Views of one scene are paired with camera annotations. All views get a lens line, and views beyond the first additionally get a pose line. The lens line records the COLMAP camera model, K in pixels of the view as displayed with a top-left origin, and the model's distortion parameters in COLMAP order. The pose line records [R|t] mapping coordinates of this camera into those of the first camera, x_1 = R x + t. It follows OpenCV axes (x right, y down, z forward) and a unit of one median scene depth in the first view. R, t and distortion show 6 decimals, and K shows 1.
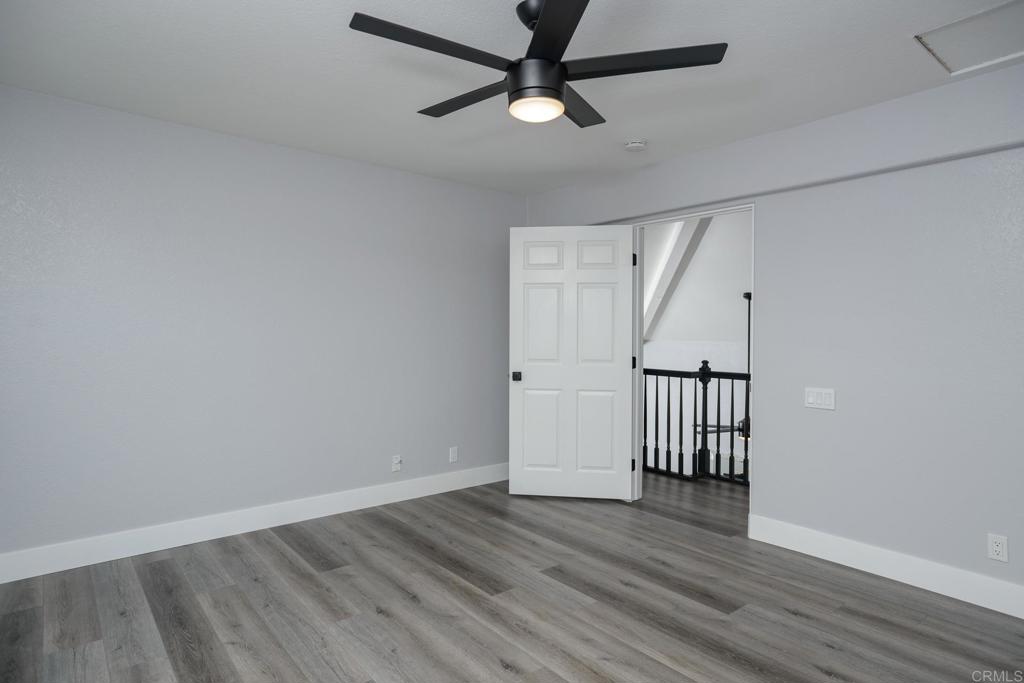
lens RADIAL K [[567.1, 0, 507.3], [0, 567.1, 334.4], [0, 0, 1]] dist [-0.000780, 0.014652]
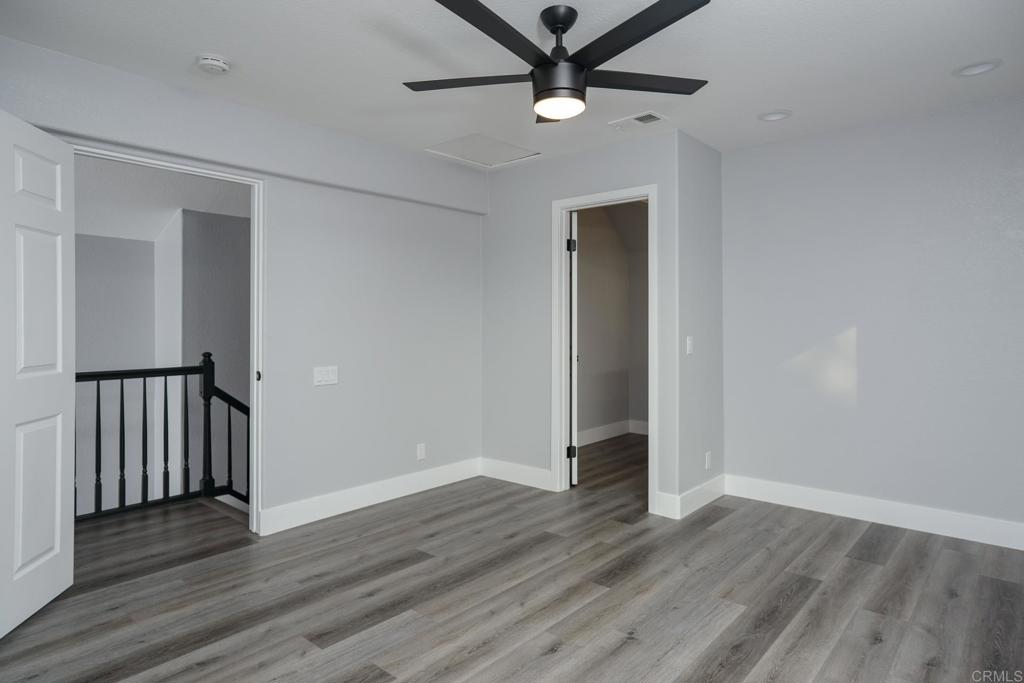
lens RADIAL K [[620.4, 0, 501.3], [0, 620.4, 340.1], [0, 0, 1]] dist [0.008509, 0.002826]
pose [[-0.164430, -0.035542, 0.985748, -0.746594], [0.008190, 0.999267, 0.037396, -0.002054], [-0.986355, 0.014223, -0.164018, 0.900492]]
